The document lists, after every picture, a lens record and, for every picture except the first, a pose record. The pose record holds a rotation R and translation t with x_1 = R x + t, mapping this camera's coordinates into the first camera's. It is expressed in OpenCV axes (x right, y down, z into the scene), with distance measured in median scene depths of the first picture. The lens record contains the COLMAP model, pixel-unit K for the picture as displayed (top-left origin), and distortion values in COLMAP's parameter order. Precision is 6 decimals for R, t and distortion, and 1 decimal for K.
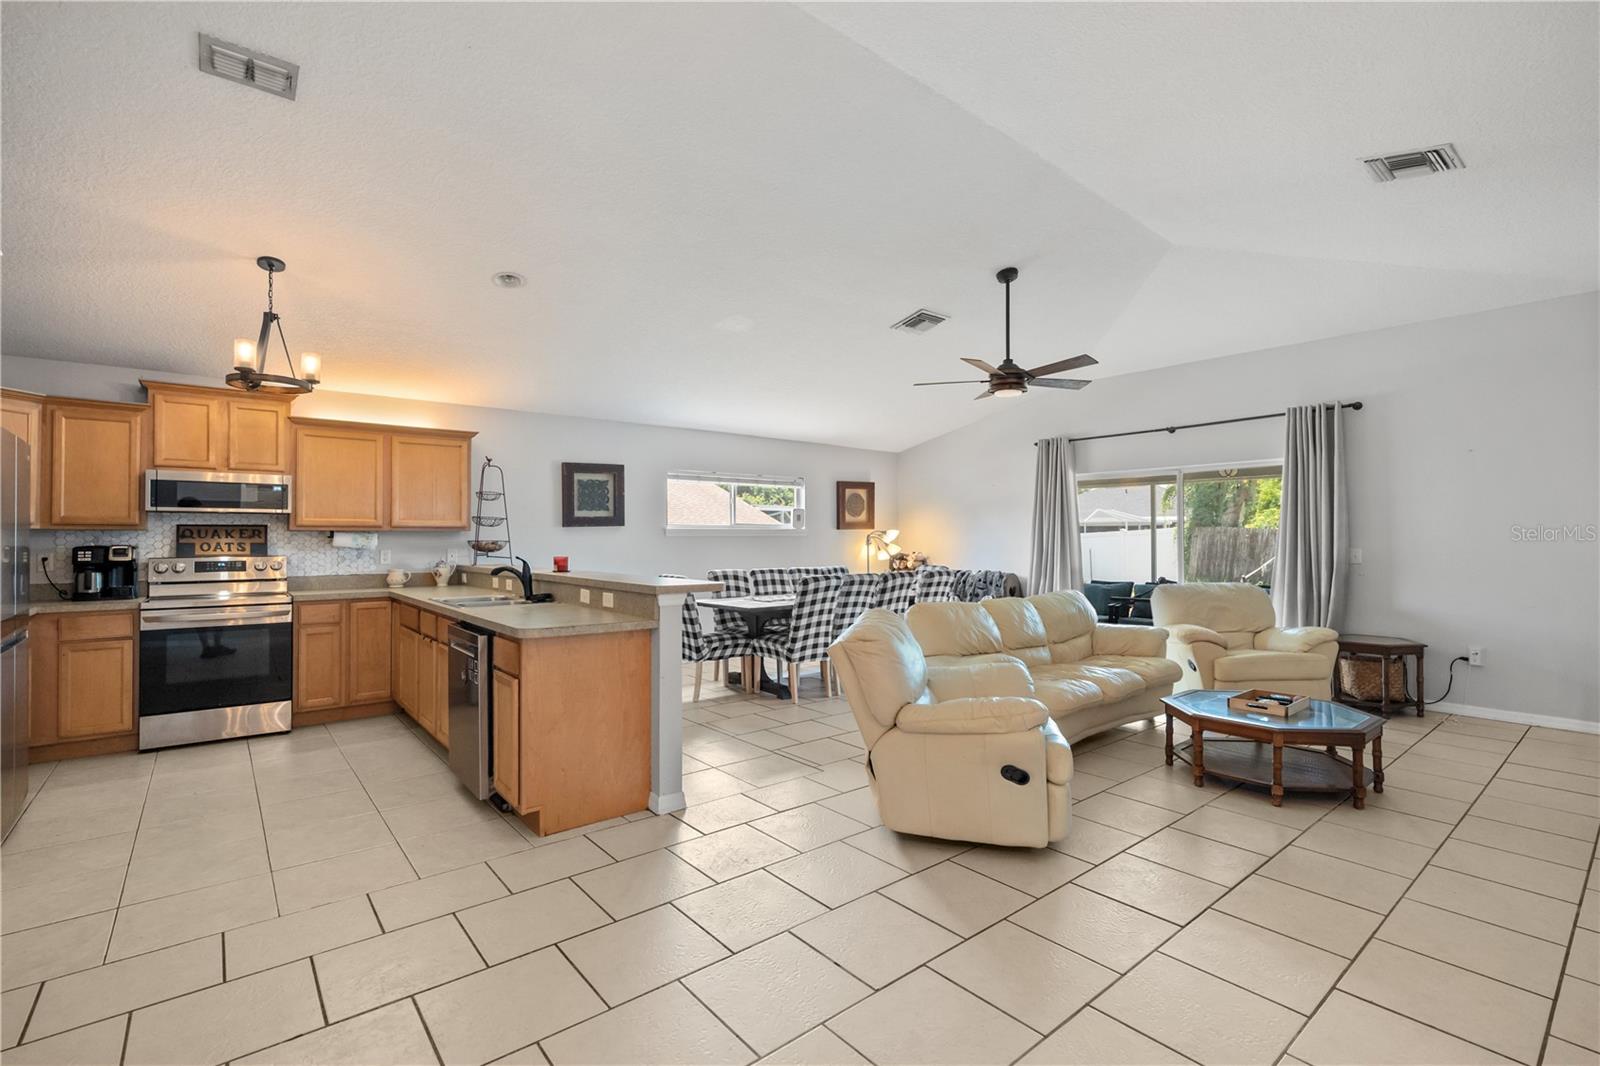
lens RADIAL K [[721.9, 0, 800.0], [0, 721.9, 533.0], [0, 0, 1]] dist [-0.003818, 0.000289]
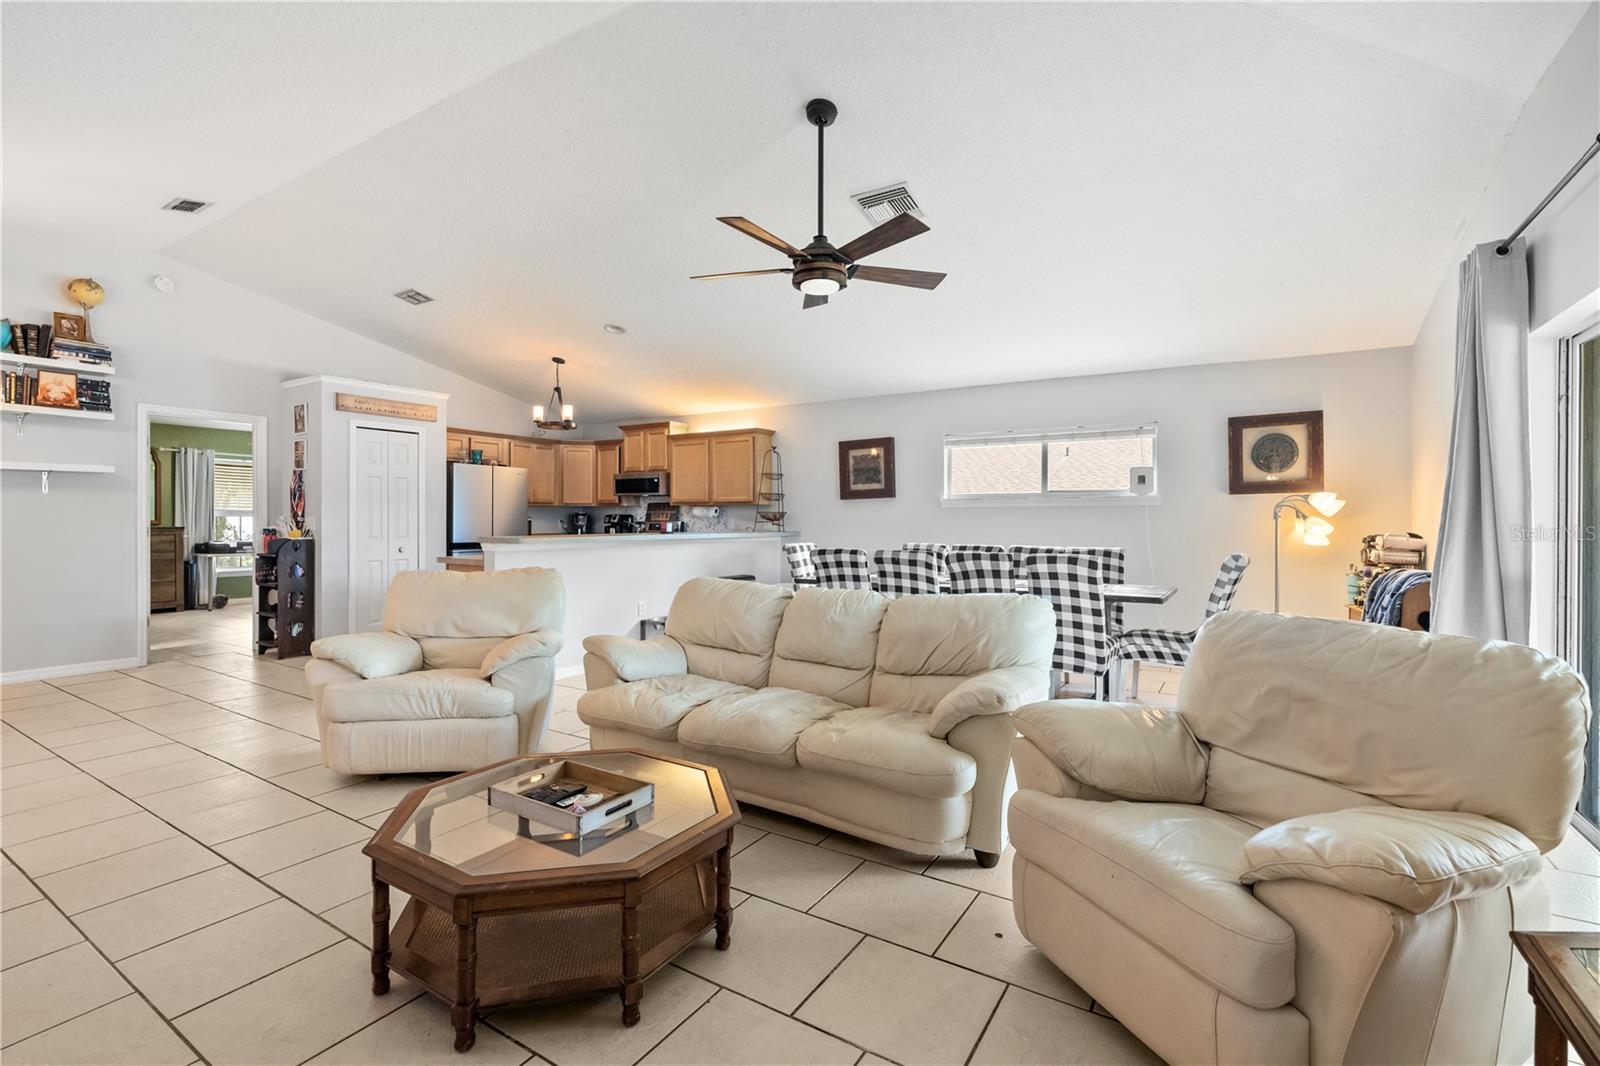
lens RADIAL K [[722.1, 0, 793.0], [0, 722.1, 524.8], [0, 0, 1]] dist [-0.013820, 0.000008]
pose [[0.307853, 0.009590, -0.951386, 0.944326], [0.004593, 0.999923, 0.011566, 0.022741], [0.951423, -0.007930, 0.307785, 0.781124]]
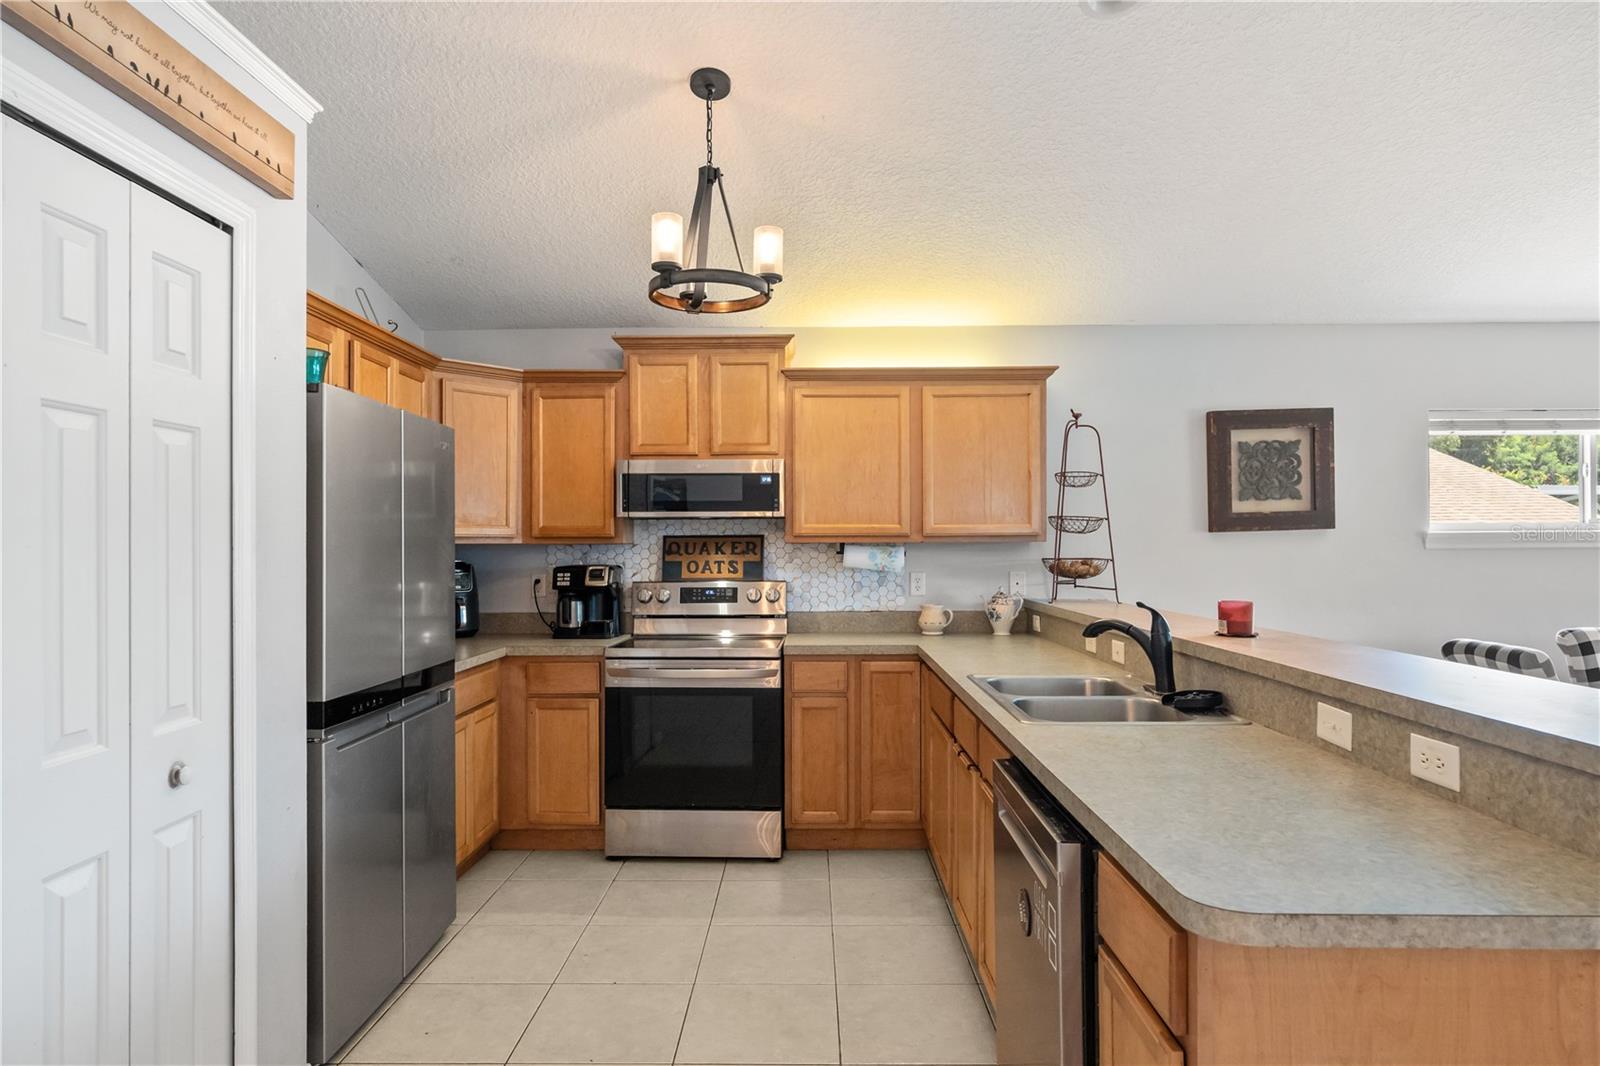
lens RADIAL K [[914.9, 0, 796.4], [0, 914.9, 539.3], [0, 0, 1]] dist [-0.001509, -0.000084]
pose [[0.763840, -0.005370, -0.645383, -0.166218], [0.007617, 0.999971, 0.000695, -0.007785], [0.645360, -0.005447, 0.763859, 0.377665]]
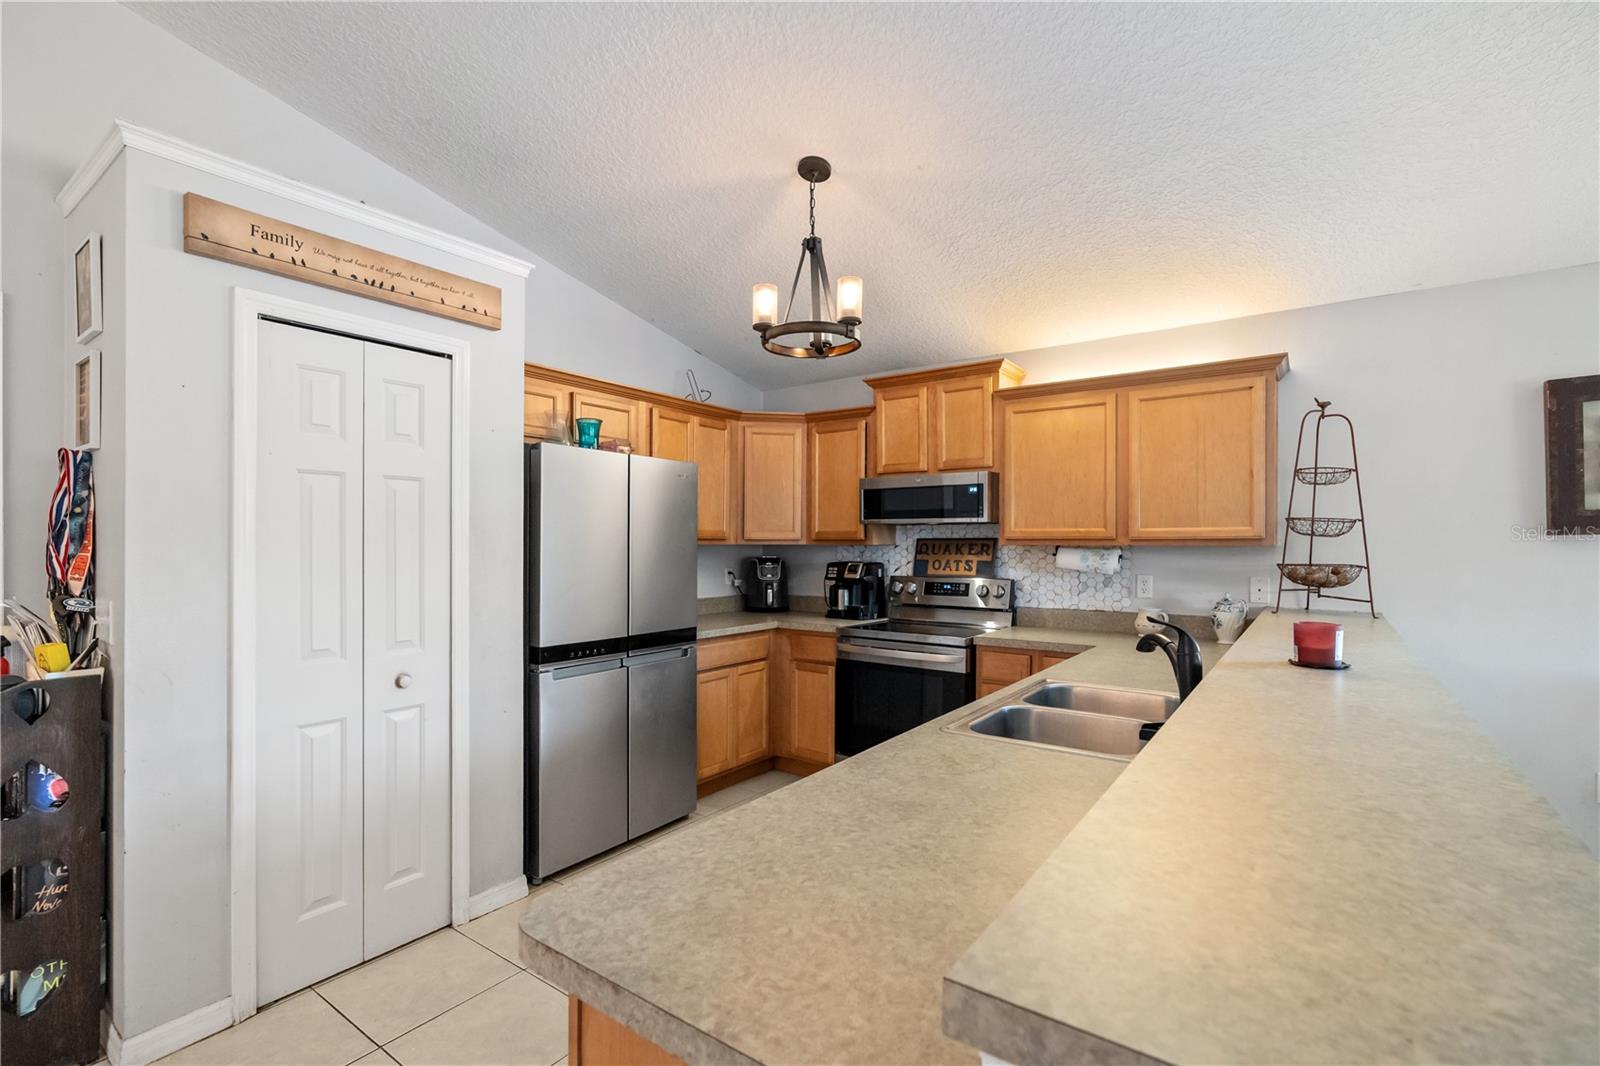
lens RADIAL K [[725.4, 0, 799.5], [0, 725.4, 543.2], [0, 0, 1]] dist [-0.011655, 0.000190]
pose [[0.254638, 0.002067, -0.967034, -0.045086], [0.005935, 0.999976, 0.003700, -0.010097], [0.967018, -0.006682, 0.254619, 0.628513]]
